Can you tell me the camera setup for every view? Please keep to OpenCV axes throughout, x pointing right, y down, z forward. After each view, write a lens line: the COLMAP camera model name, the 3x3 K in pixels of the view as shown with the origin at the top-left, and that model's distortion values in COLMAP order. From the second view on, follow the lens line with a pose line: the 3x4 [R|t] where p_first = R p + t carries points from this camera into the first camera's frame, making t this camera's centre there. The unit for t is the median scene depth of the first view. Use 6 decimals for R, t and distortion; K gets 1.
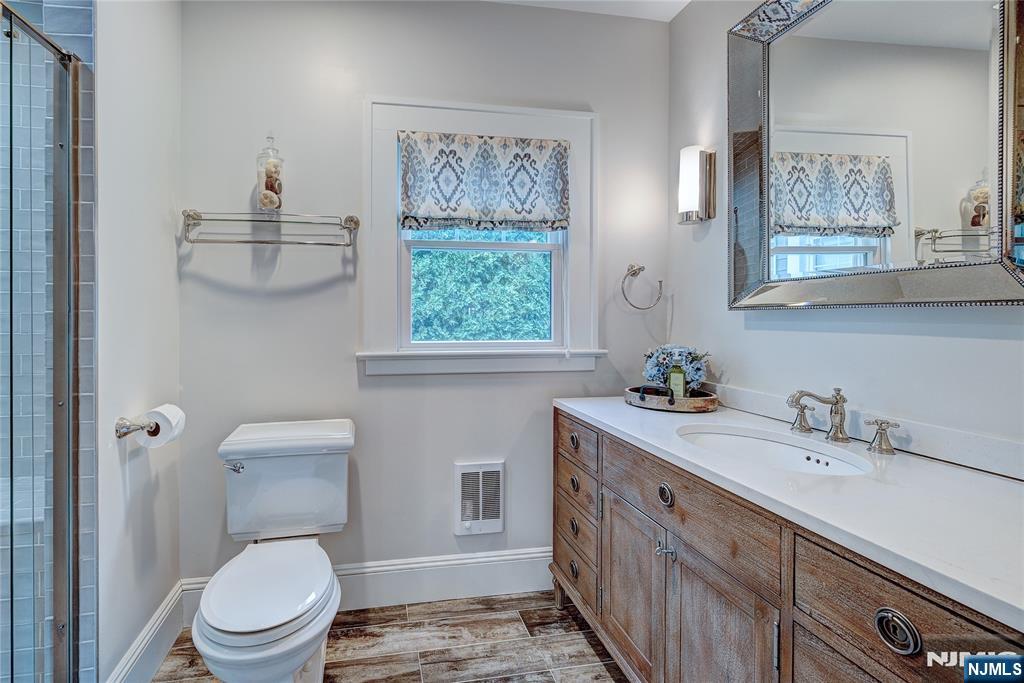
lens RADIAL K [[438.5, 0, 434.8], [0, 438.5, 316.0], [0, 0, 1]] dist [-0.000156, -0.000379]
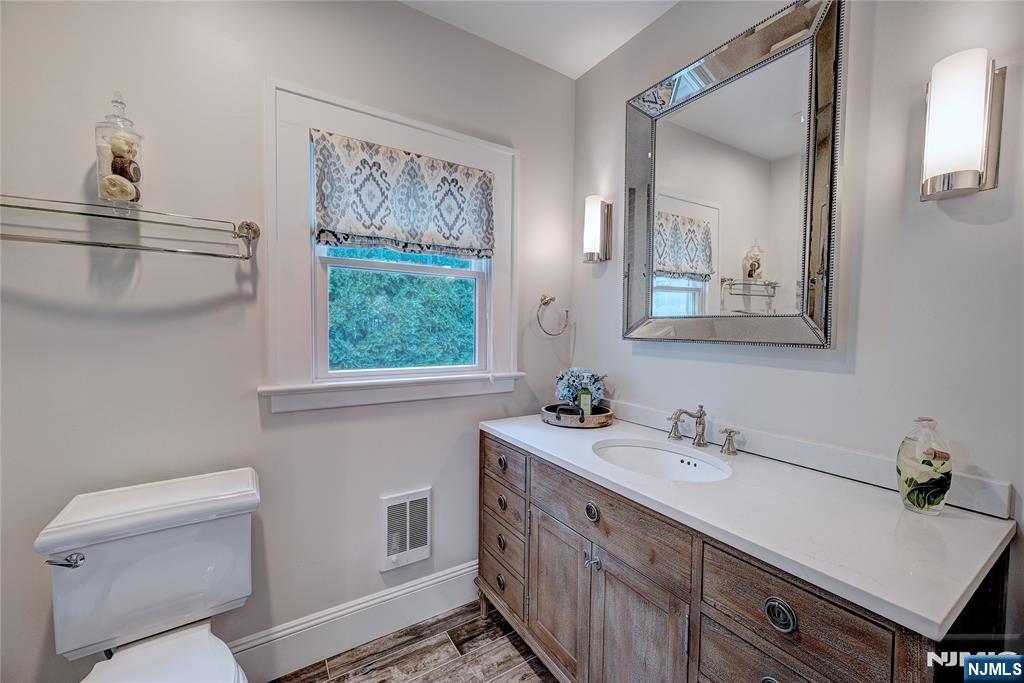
lens RADIAL K [[406.8, 0, 512.0], [0, 406.8, 341.5], [0, 0, 1]] dist [0.000906, -0.000170]
pose [[0.912976, -0.003850, 0.407995, -0.054256], [-0.013432, 0.999130, 0.039485, -0.043091], [-0.407793, -0.041529, 0.912130, 0.096193]]
